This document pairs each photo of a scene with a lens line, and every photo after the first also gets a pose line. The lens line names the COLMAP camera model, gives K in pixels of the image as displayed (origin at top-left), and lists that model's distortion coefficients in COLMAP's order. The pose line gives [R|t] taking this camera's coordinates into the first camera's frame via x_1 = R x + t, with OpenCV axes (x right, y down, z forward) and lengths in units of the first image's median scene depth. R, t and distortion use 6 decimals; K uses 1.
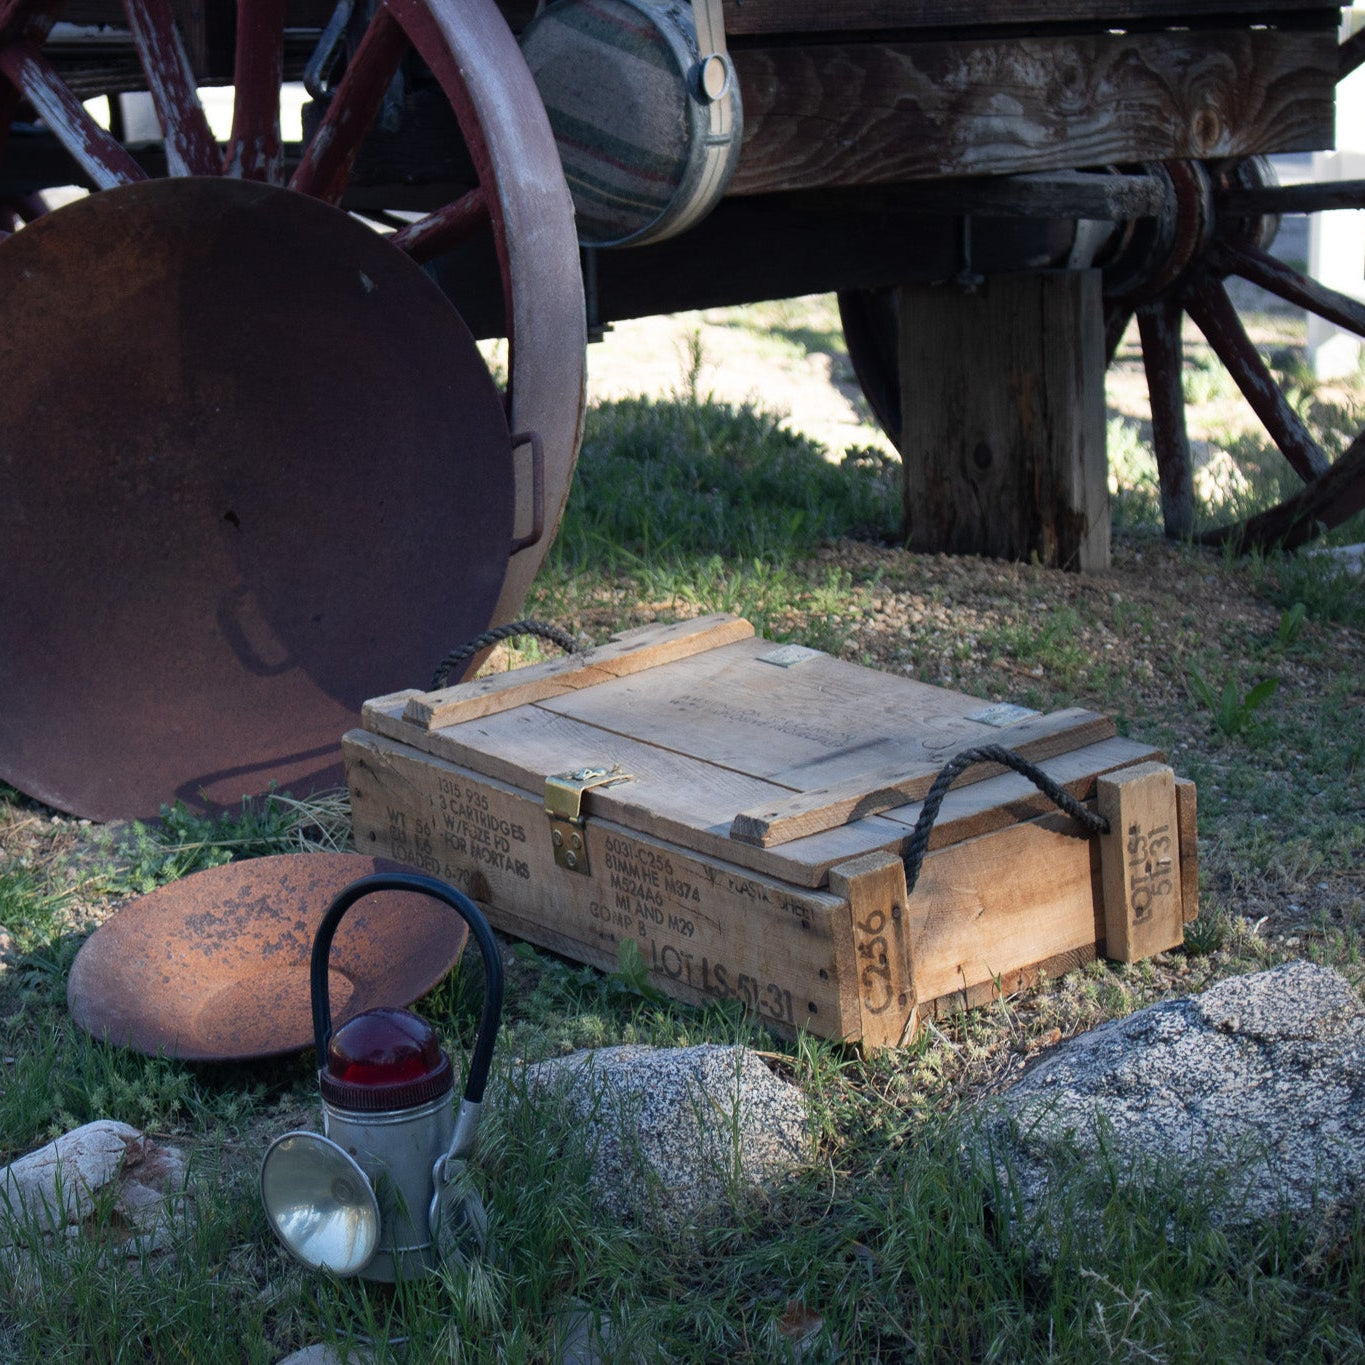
lens RADIAL K [[3510.8, 0, 682.5], [0, 3510.8, 682.5], [0, 0, 1]] dist [-0.078809, -0.033581]
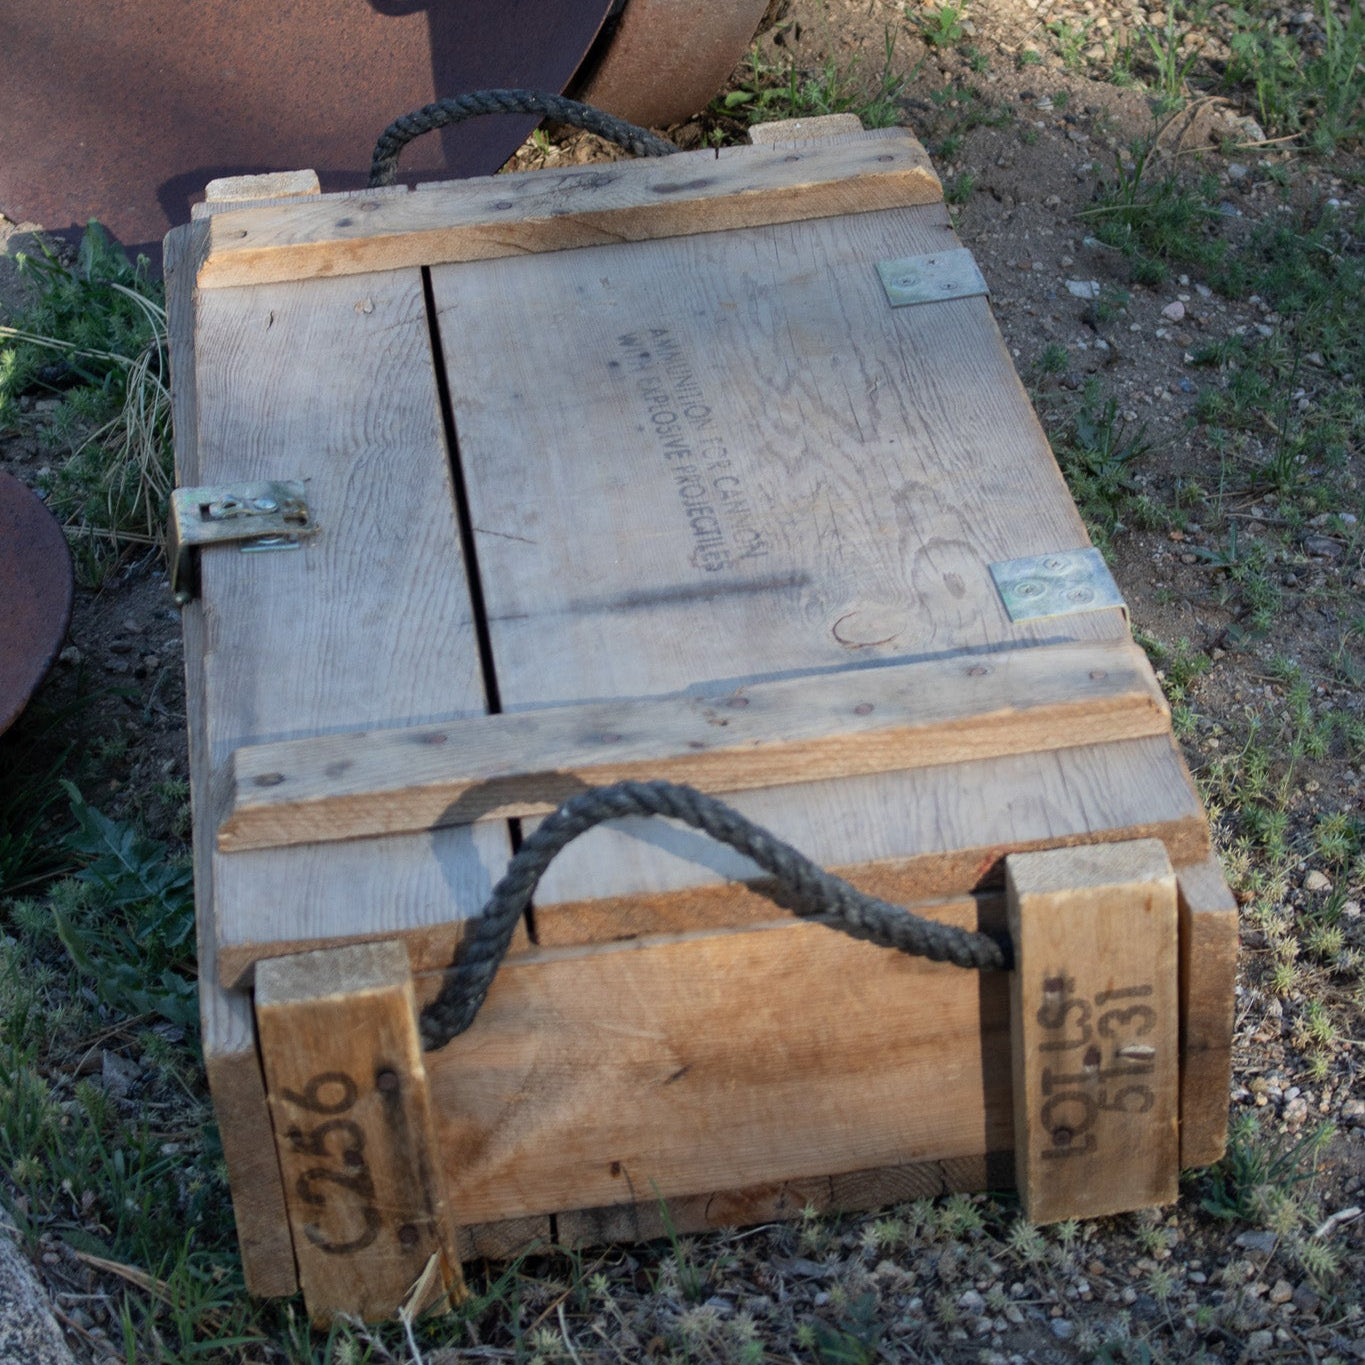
lens RADIAL K [[3851.6, 0, 926.2], [0, 3851.6, 680.9], [0, 0, 1]] dist [-0.063123, 0.712157]
pose [[0.903182, 0.269948, -0.333753, 0.270059], [-0.159552, 0.932922, 0.322800, -0.154922], [0.398505, -0.238296, 0.885669, 0.553464]]
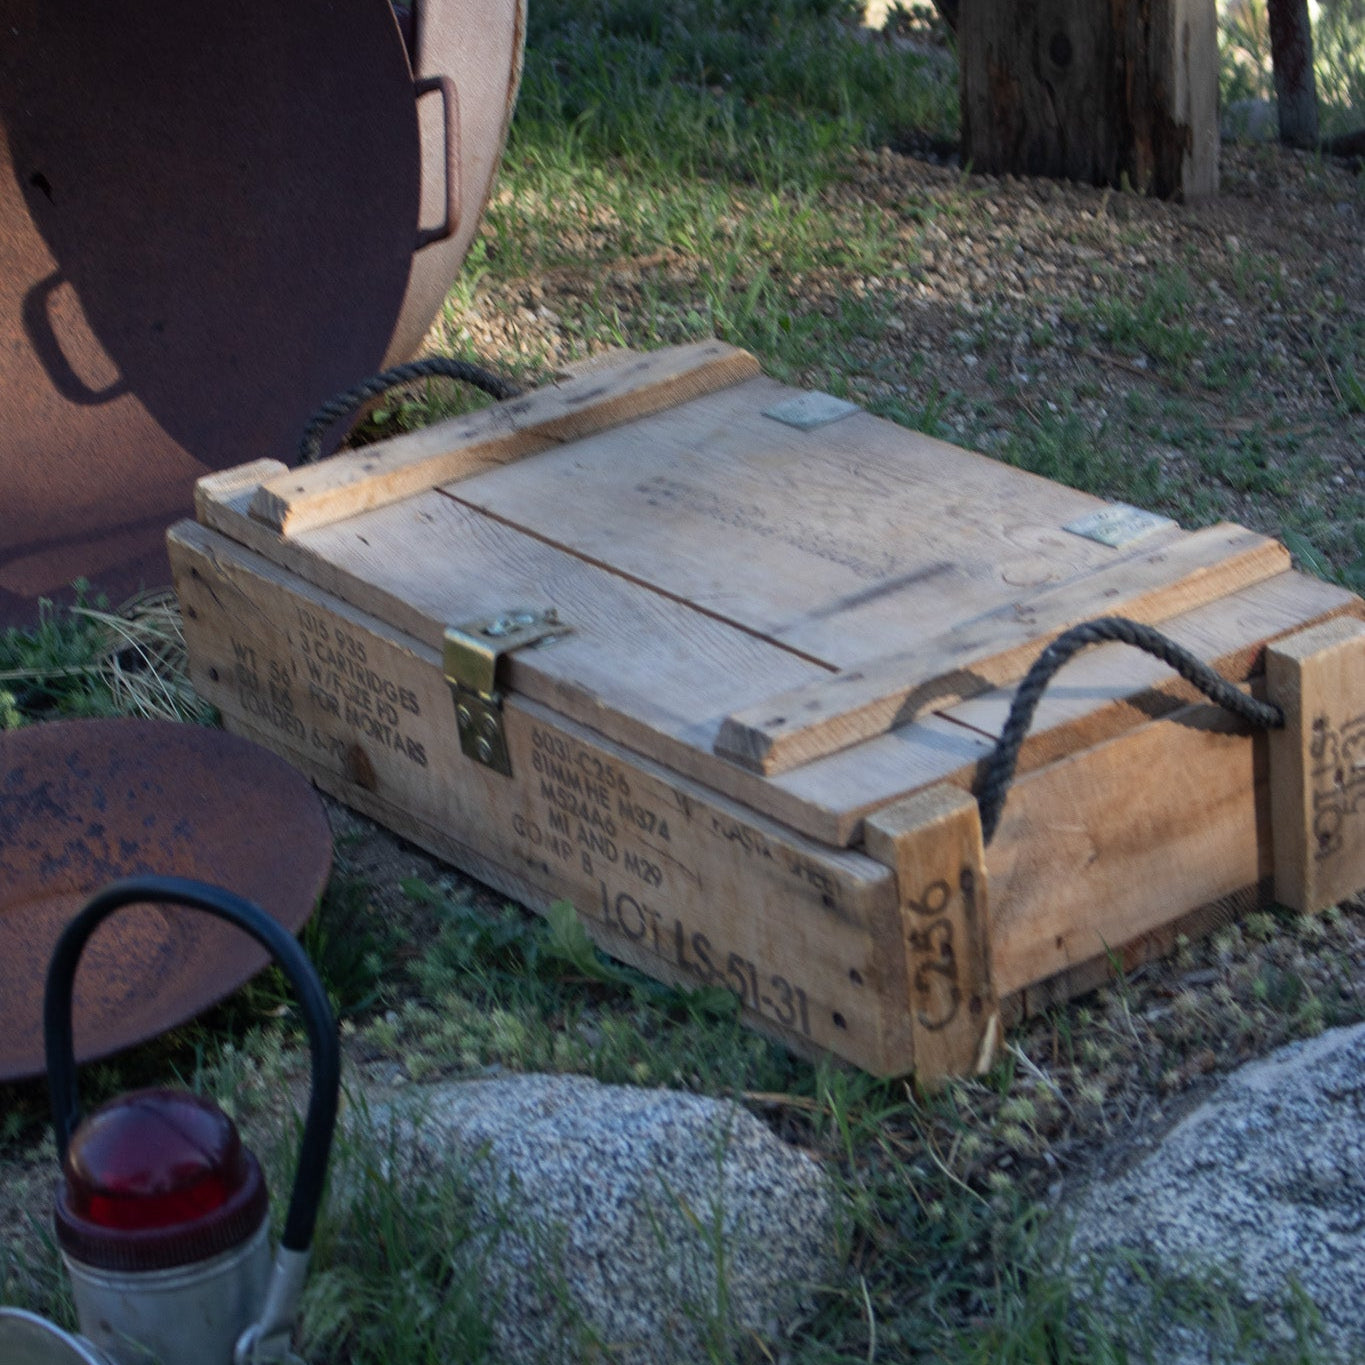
lens RADIAL K [[3548.5, 0, 864.9], [0, 3548.5, 683.6], [0, 0, 1]] dist [-0.037052, 0.103596]
pose [[0.999177, -0.005442, 0.040204, 0.014740], [-0.000155, 0.990442, 0.137929, -0.058768], [-0.040571, -0.137822, 0.989626, 0.333562]]
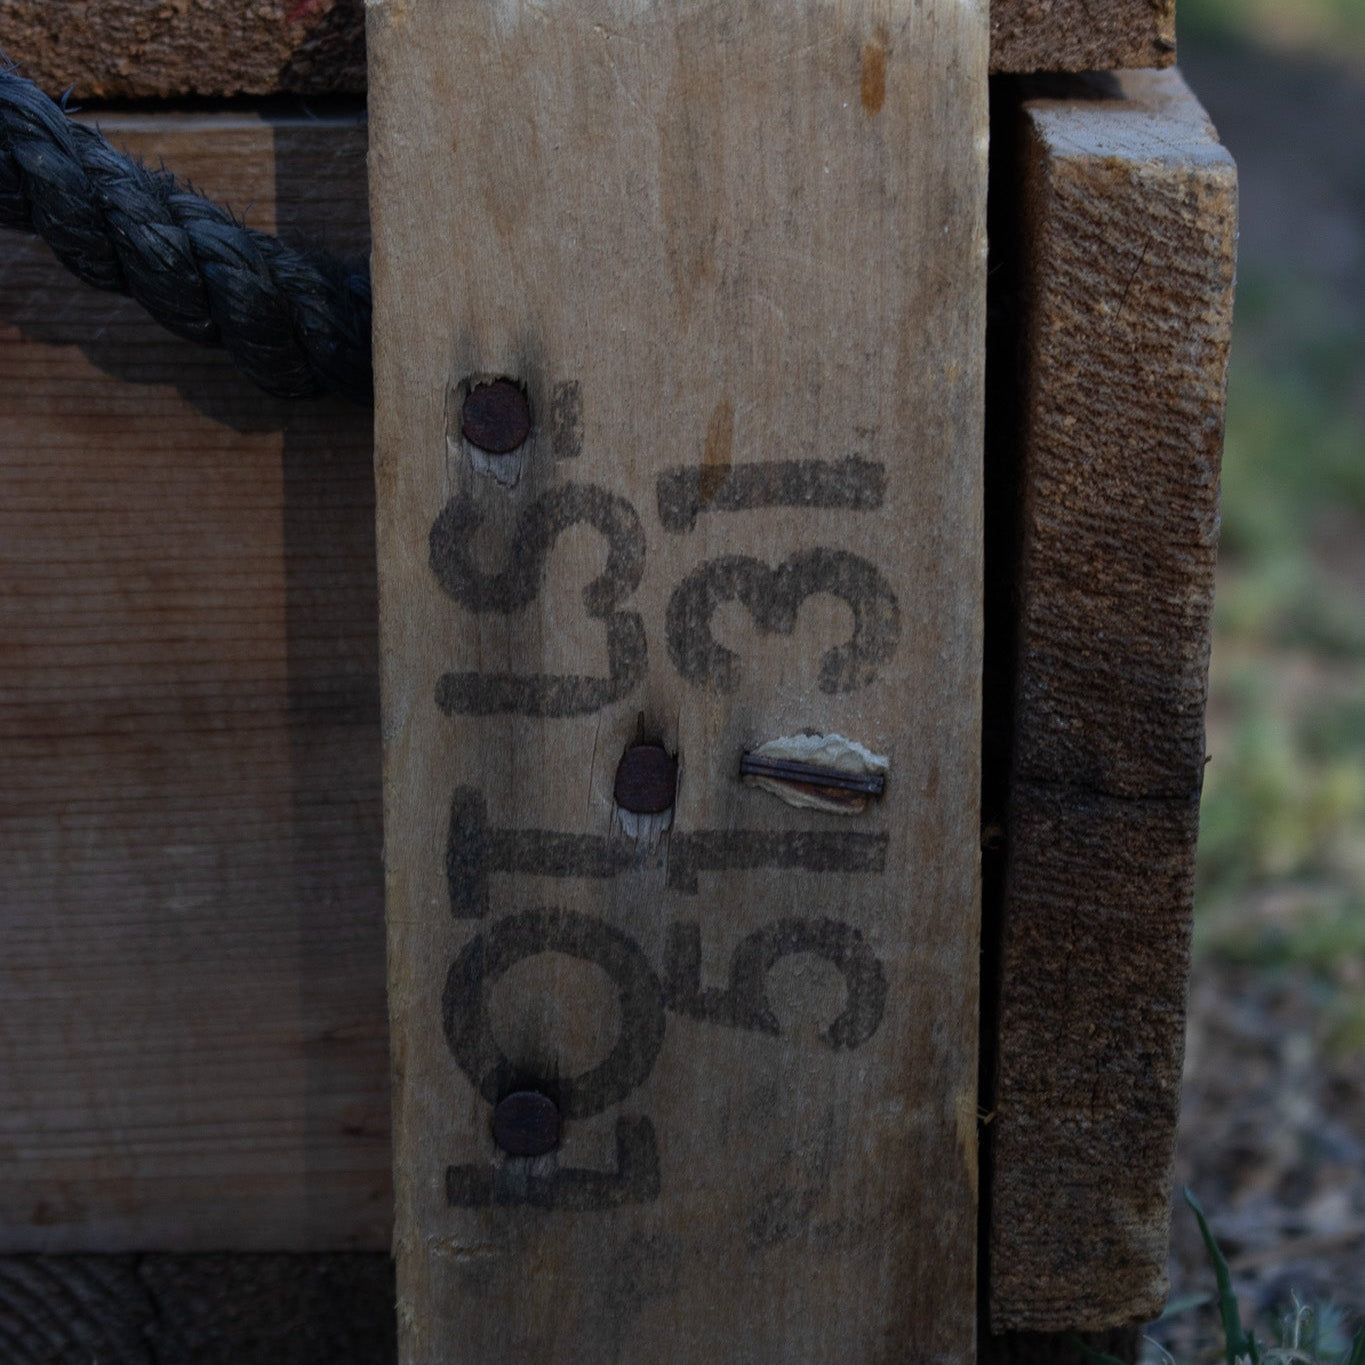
lens RADIAL K [[3851.6, 0, 926.2], [0, 3851.6, 680.9], [0, 0, 1]] dist [-0.063123, 0.712157]
pose [[0.840048, 0.213083, -0.498914, 0.206720], [-0.225972, 0.973494, 0.035292, 0.042985], [0.493210, 0.083093, 0.865933, 0.891853]]
